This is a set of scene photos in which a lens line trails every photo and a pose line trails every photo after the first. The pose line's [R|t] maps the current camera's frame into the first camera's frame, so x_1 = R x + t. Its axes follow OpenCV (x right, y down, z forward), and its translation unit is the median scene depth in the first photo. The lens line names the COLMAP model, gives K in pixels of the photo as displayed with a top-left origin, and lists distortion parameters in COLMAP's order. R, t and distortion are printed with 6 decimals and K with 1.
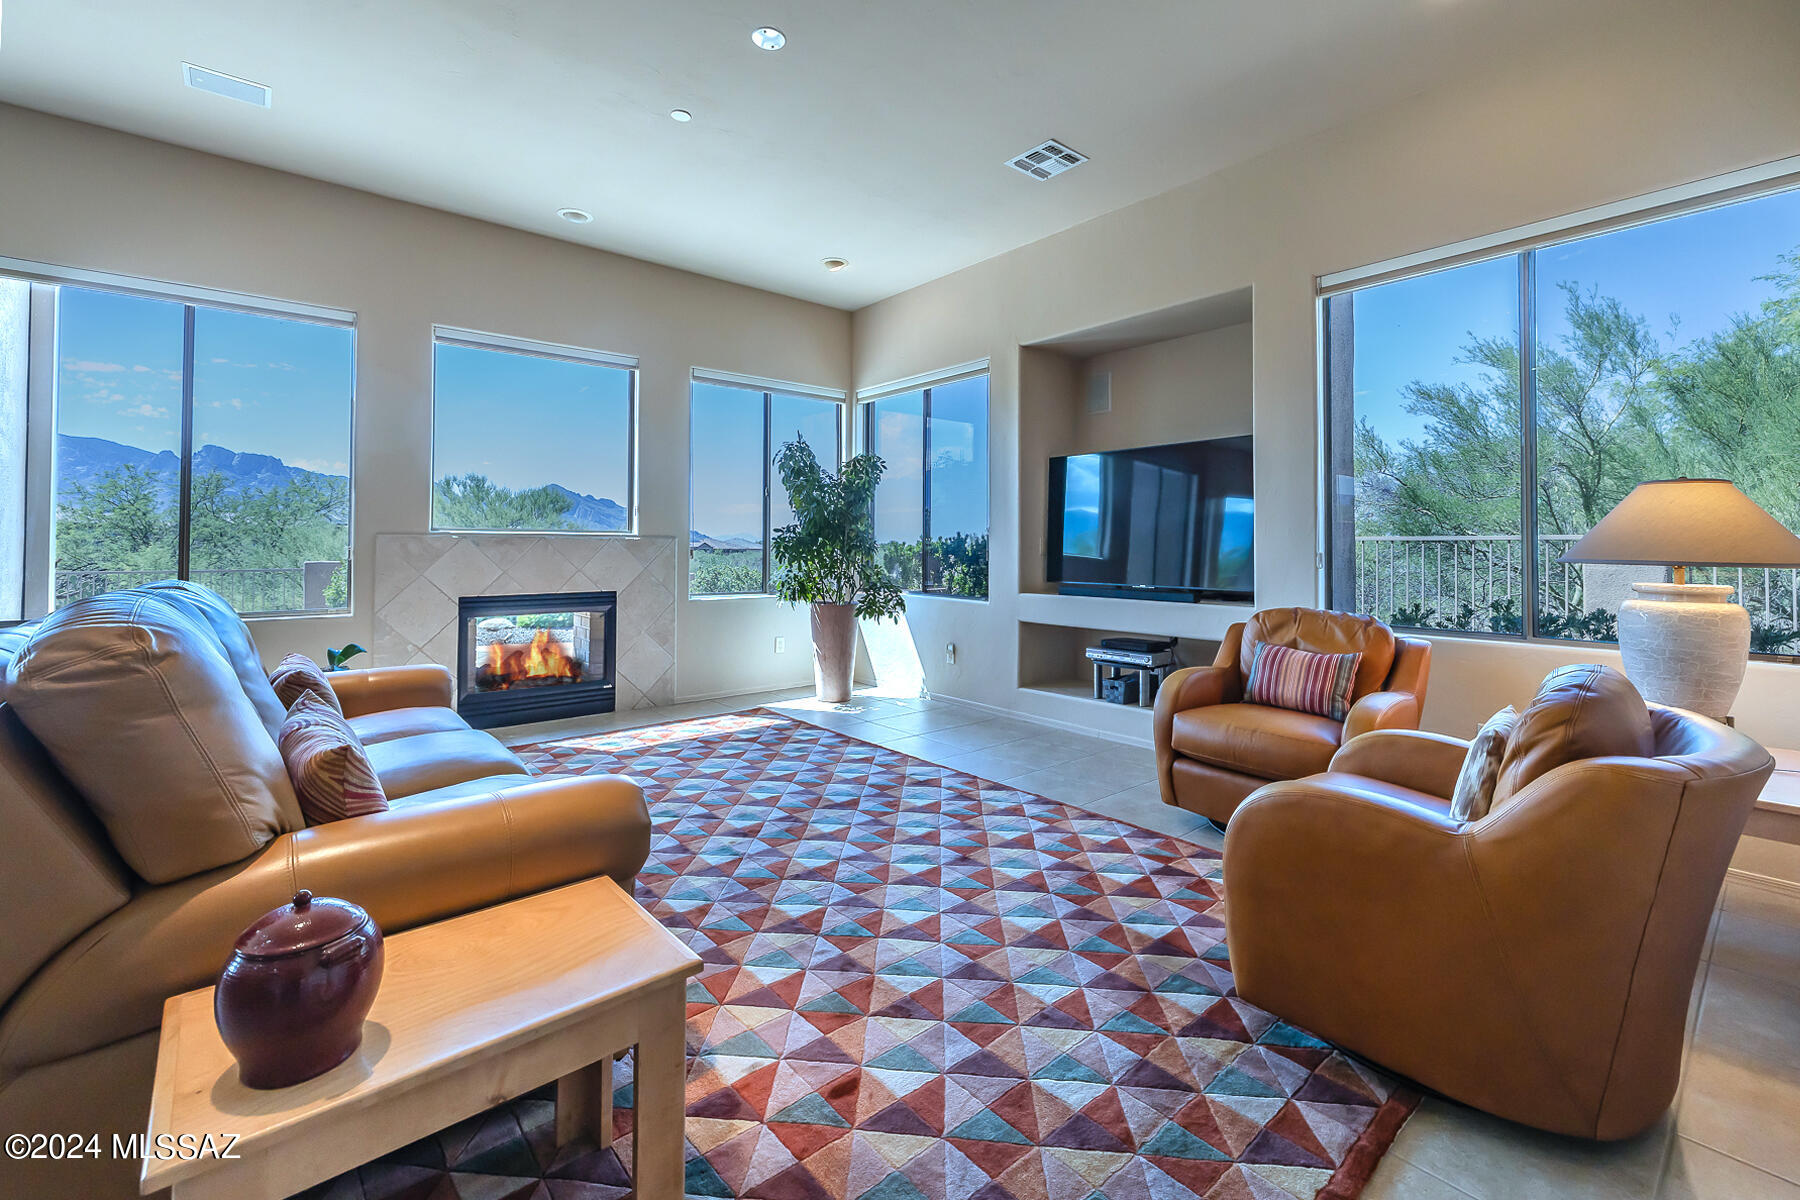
lens RADIAL K [[770.6, 0, 942.4], [0, 770.6, 527.0], [0, 0, 1]] dist [0.001947, -0.000381]
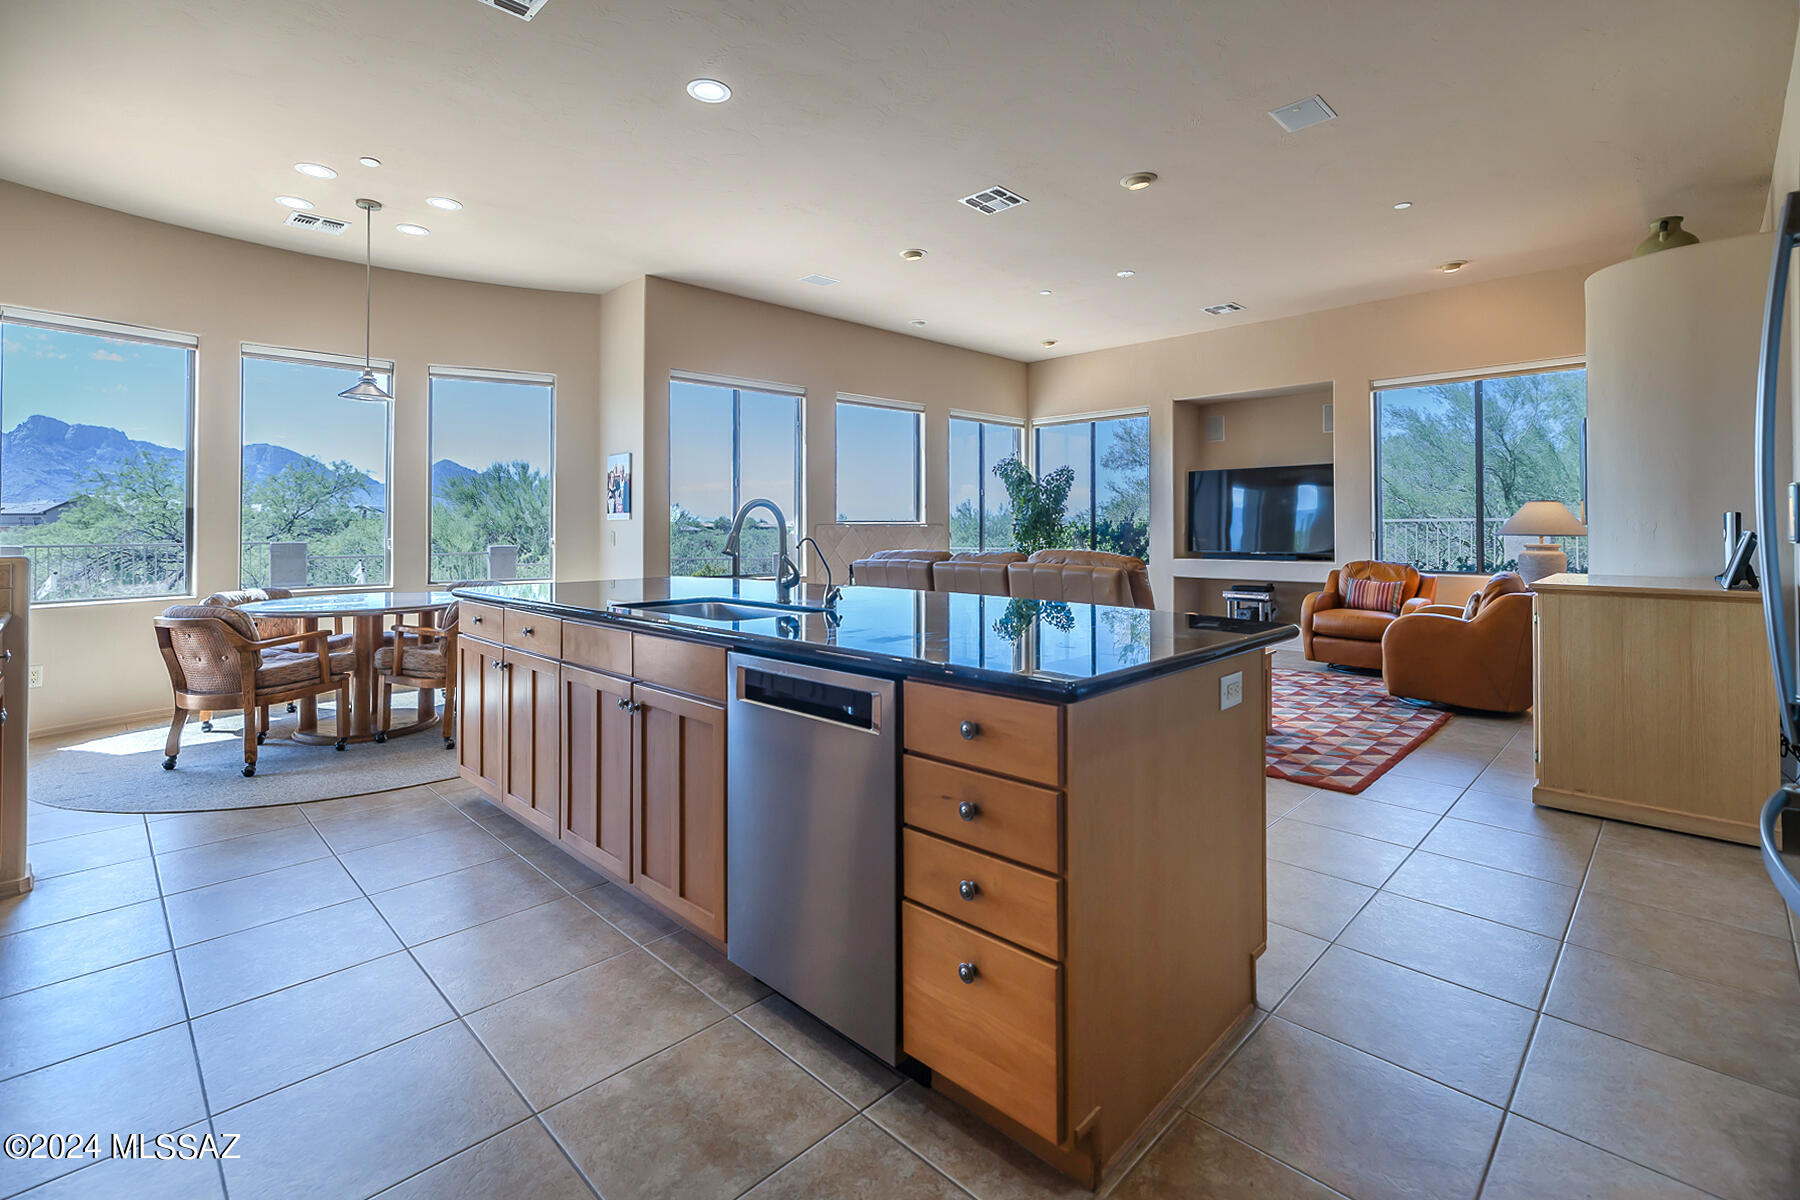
lens RADIAL K [[790.2, 0, 983.5], [0, 790.2, 522.0], [0, 0, 1]] dist [0.002039, -0.000214]
pose [[0.993692, -0.008042, 0.111855, -0.617469], [0.005735, 0.999764, 0.020934, -0.033081], [-0.111997, -0.020160, 0.993504, -0.738920]]
